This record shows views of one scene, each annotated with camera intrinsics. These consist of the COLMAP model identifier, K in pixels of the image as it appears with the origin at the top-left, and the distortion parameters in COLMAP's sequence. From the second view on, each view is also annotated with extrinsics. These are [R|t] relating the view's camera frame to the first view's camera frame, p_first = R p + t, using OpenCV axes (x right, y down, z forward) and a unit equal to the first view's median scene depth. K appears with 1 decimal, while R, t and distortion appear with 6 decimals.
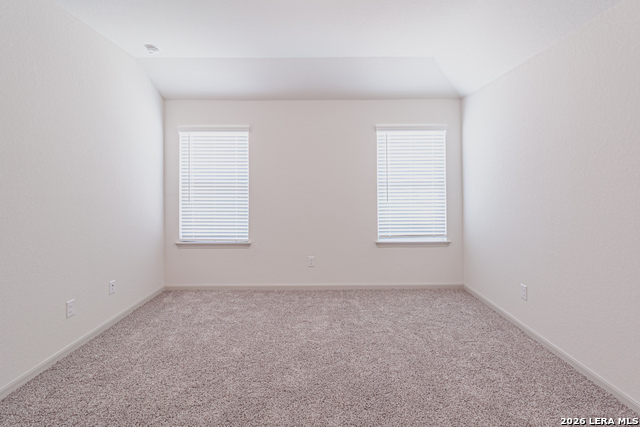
lens RADIAL K [[309.1, 0, 320.3], [0, 309.1, 181.0], [0, 0, 1]] dist [0.005218, 0.001009]
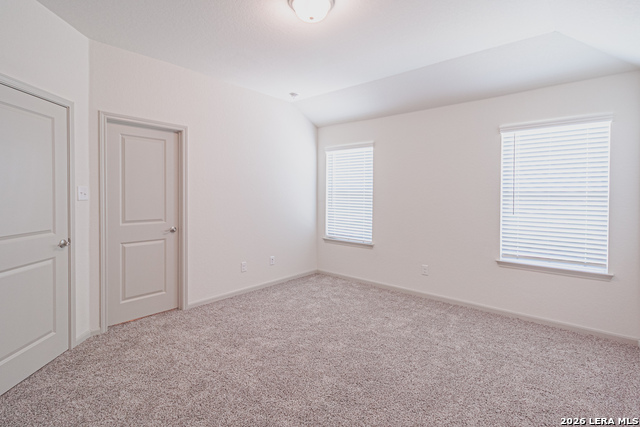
lens RADIAL K [[309.1, 0, 320.4], [0, 309.1, 198.0], [0, 0, 1]] dist [0.005218, 0.001009]
pose [[0.757771, 0.017649, -0.652282, 0.375202], [0.000697, 0.999612, 0.027856, -0.003802], [0.652521, -0.021563, 0.757464, 0.013013]]
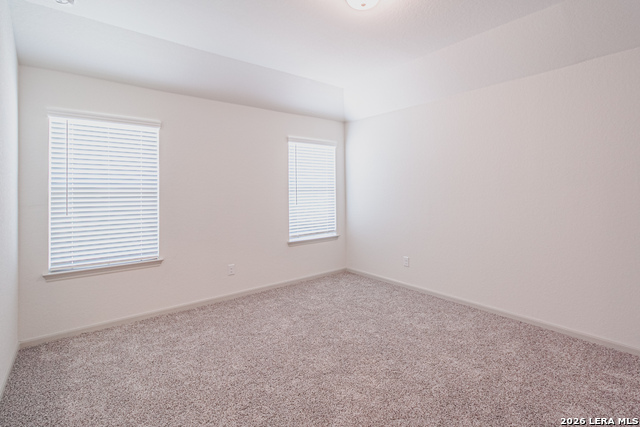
lens RADIAL K [[309.1, 0, 321.8], [0, 309.1, 184.0], [0, 0, 1]] dist [0.005218, 0.001009]
pose [[0.777414, 0.010092, 0.628909, -0.428773], [-0.006023, 0.999945, -0.008601, -0.001371], [-0.628961, 0.002899, 0.777432, 0.067600]]
